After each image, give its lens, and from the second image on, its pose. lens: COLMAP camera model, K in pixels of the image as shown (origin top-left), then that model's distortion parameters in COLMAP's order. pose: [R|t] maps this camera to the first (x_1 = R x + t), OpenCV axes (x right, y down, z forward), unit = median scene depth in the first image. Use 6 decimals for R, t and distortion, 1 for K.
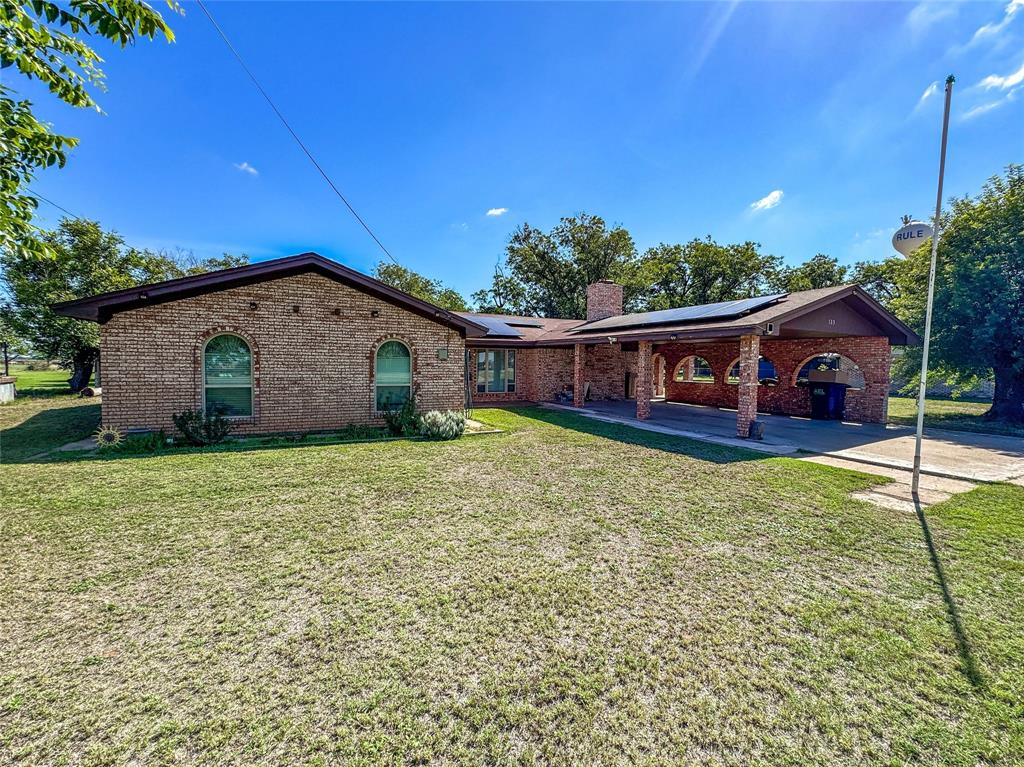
lens RADIAL K [[414.8, 0, 519.8], [0, 414.8, 388.6], [0, 0, 1]] dist [-0.002820, -0.000778]
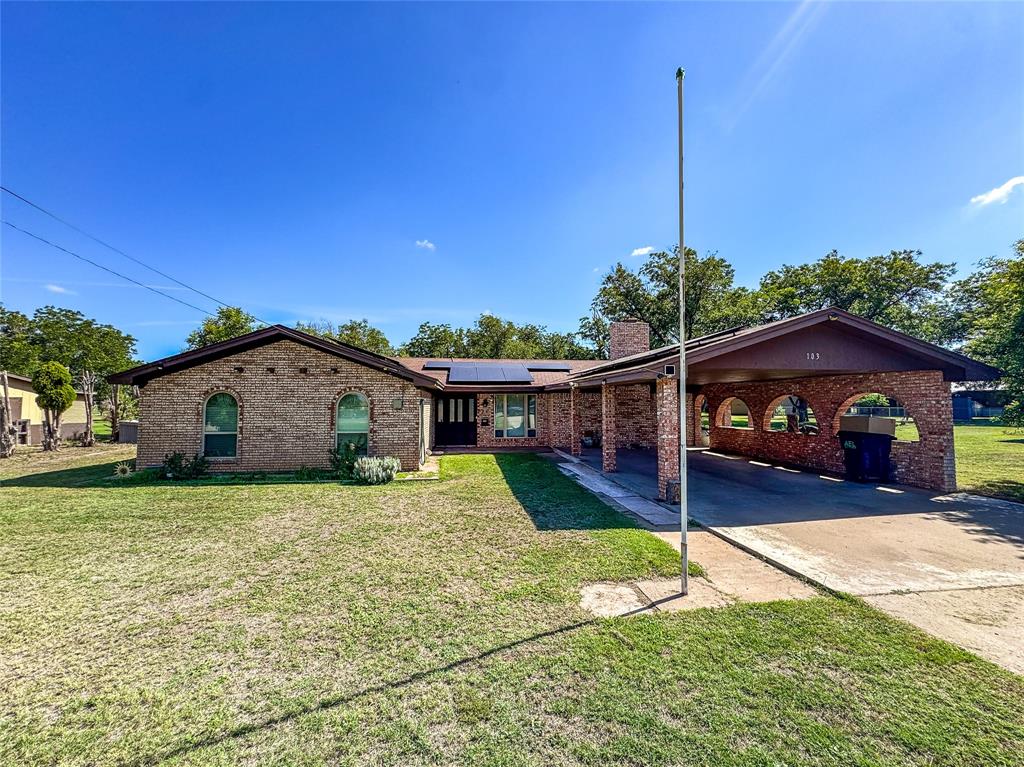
lens RADIAL K [[414.8, 0, 518.4], [0, 414.8, 387.9], [0, 0, 1]] dist [-0.002820, -0.000778]
pose [[0.941431, -0.026583, -0.336157, 0.509455], [-0.006534, 0.995263, -0.097003, -0.022872], [0.337143, 0.093518, 0.936797, 0.091222]]
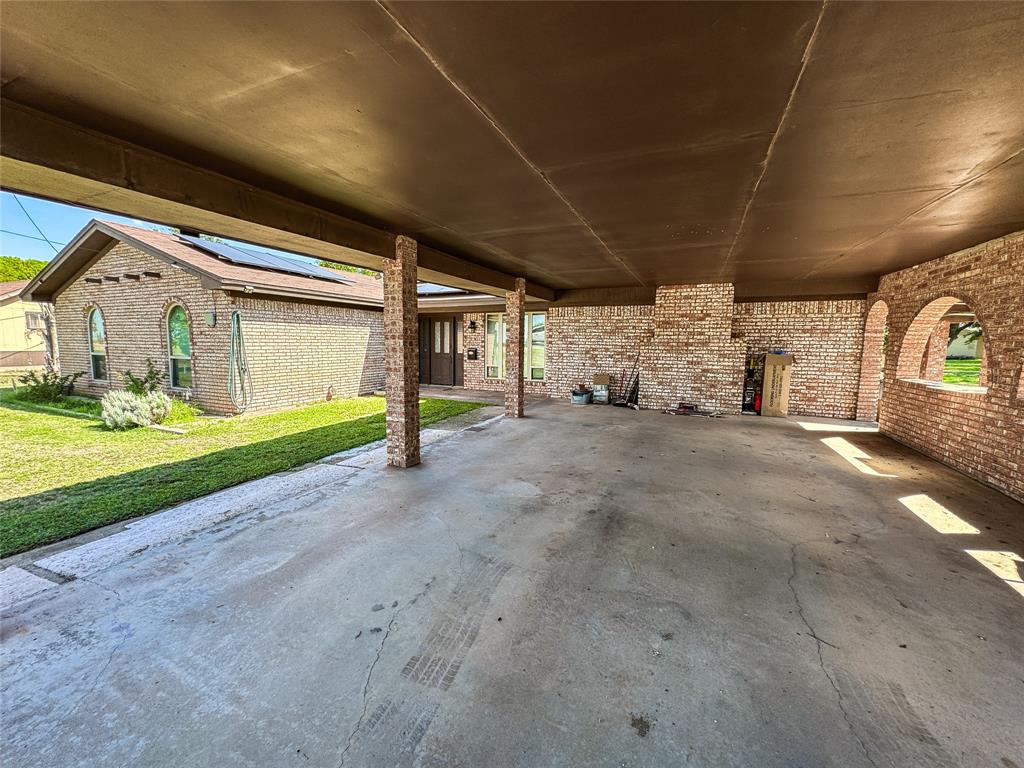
lens RADIAL K [[414.8, 0, 509.2], [0, 414.8, 382.2], [0, 0, 1]] dist [-0.002820, -0.000778]
pose [[0.634612, 0.070021, -0.769652, 0.793206], [-0.046382, 0.997543, 0.052510, -0.035469], [0.771438, 0.002374, 0.636300, 1.001777]]
